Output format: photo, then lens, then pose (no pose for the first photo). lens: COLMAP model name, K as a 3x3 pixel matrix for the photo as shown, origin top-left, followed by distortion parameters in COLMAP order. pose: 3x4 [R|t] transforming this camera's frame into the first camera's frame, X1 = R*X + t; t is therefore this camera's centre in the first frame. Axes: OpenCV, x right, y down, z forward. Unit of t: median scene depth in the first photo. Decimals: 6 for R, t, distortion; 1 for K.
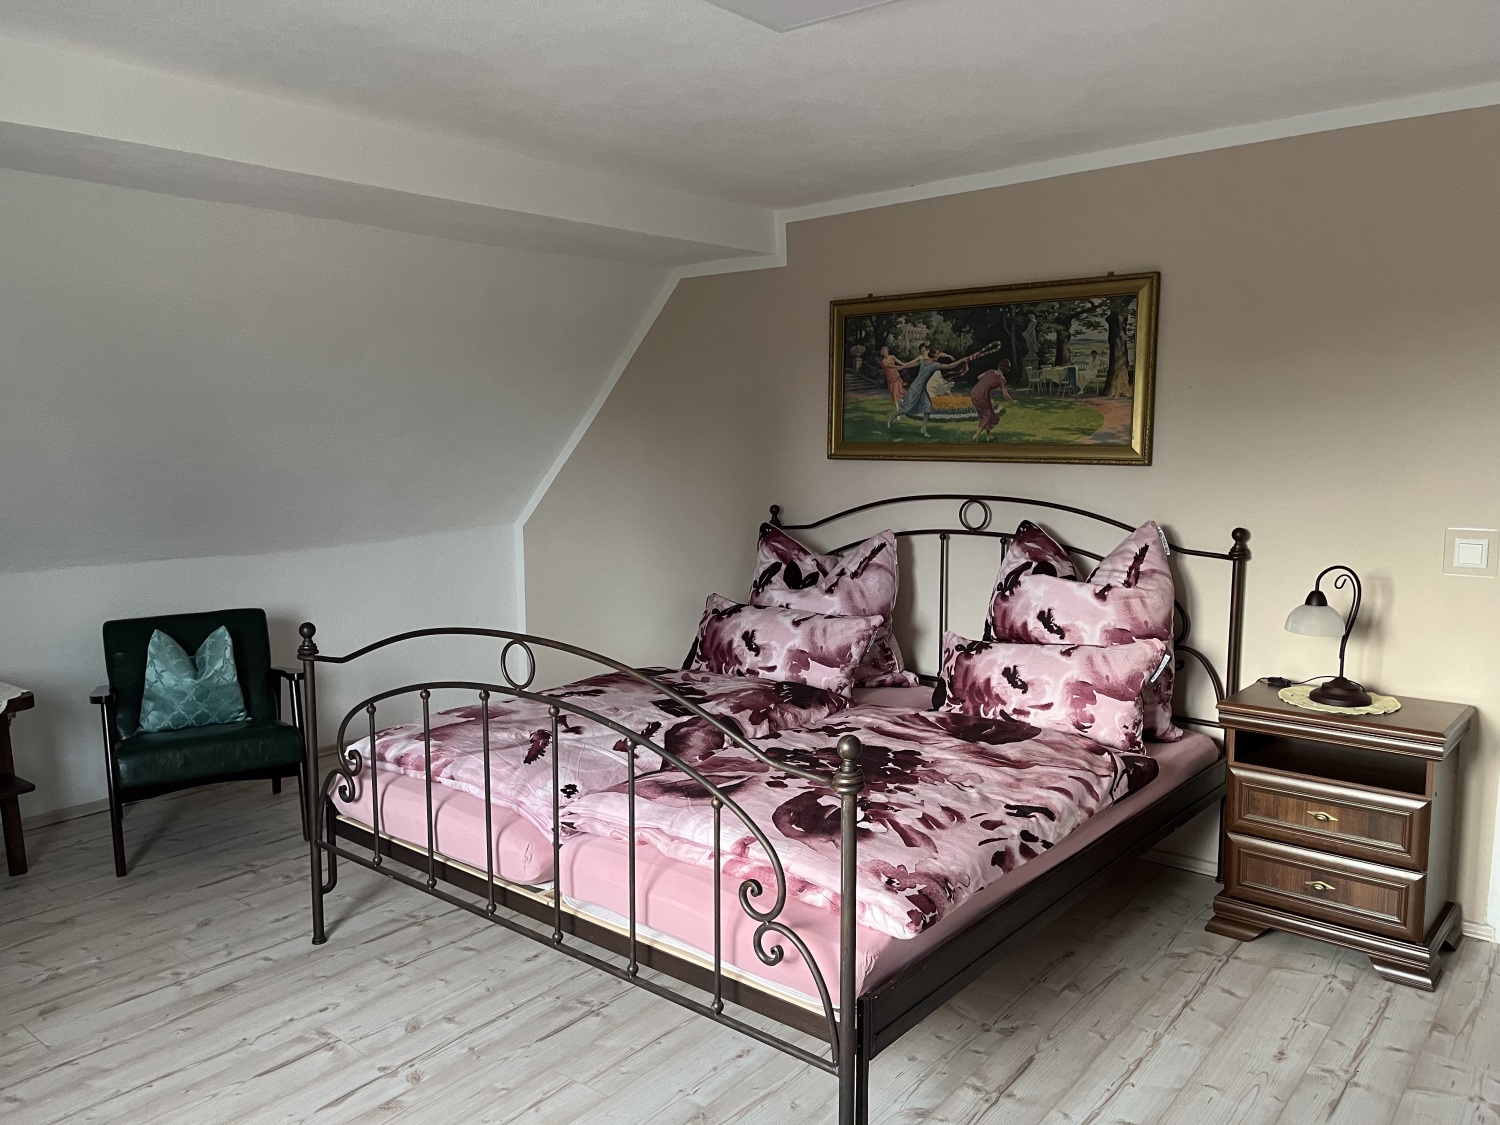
lens RADIAL K [[1160.8, 0, 746.4], [0, 1160.8, 554.2], [0, 0, 1]] dist [0.029545, -0.023310]
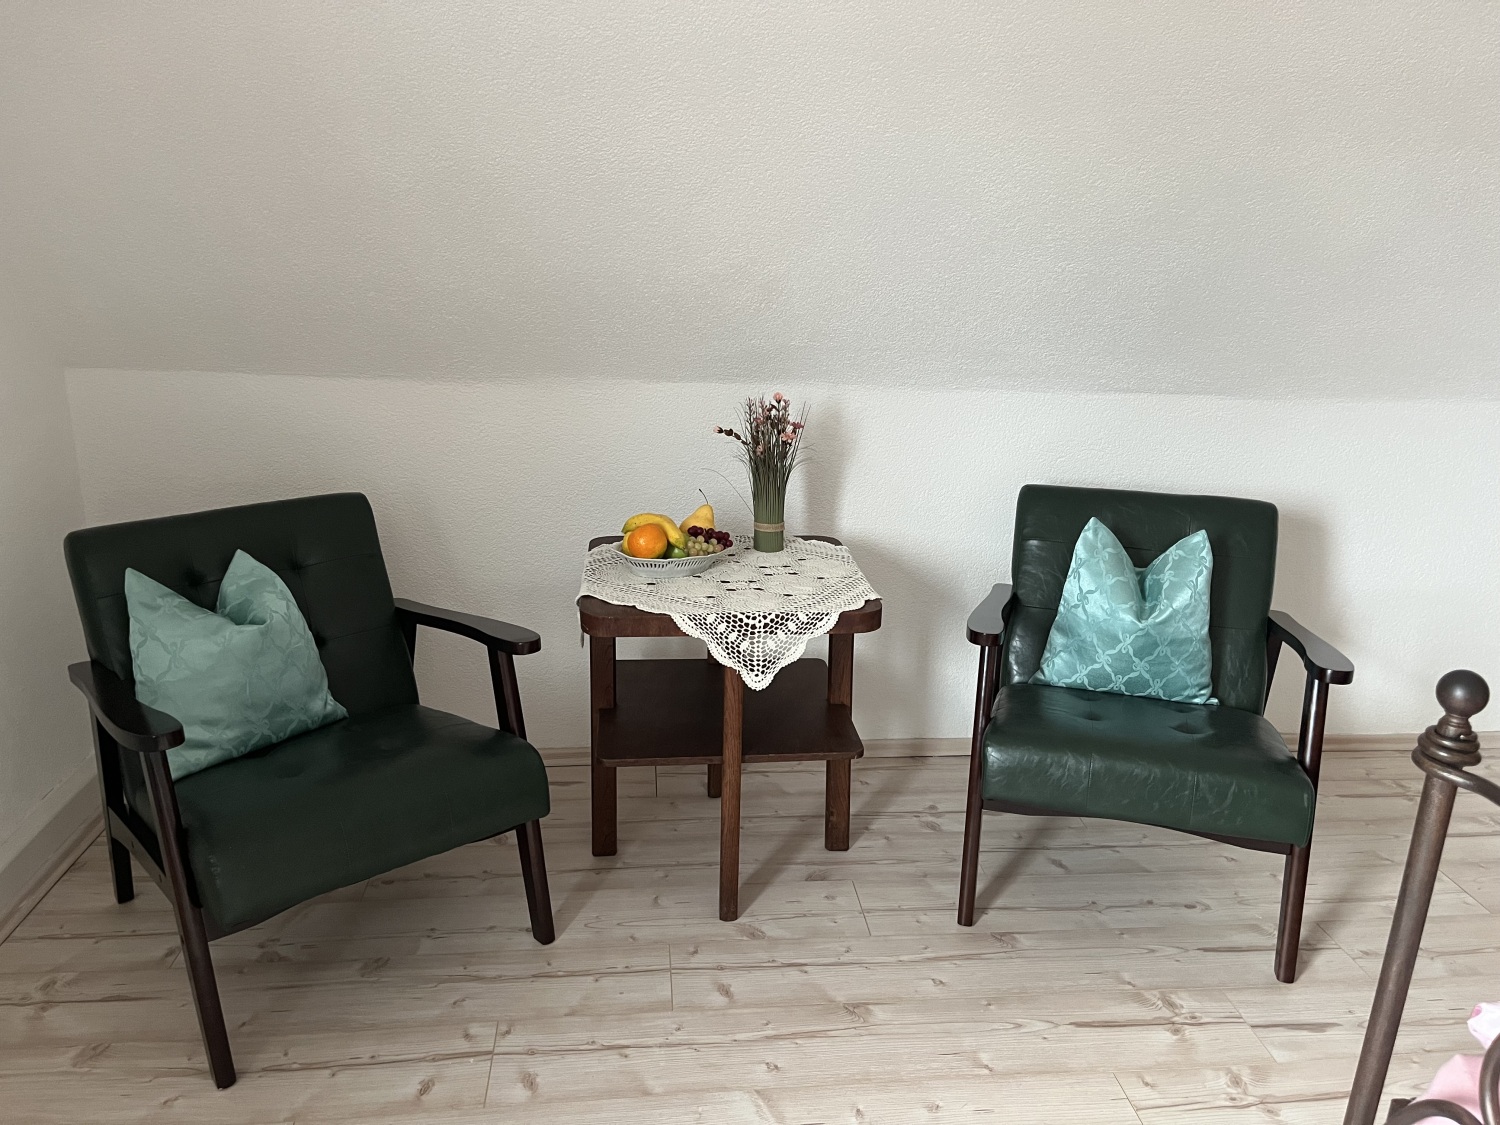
lens RADIAL K [[1160.8, 0, 754.1], [0, 1160.8, 557.2], [0, 0, 1]] dist [0.029545, -0.023310]
pose [[0.705754, 0.228193, -0.670700, -0.229836], [-0.122366, 0.971741, 0.201855, -0.013738], [0.697809, -0.060389, 0.713734, 0.464114]]
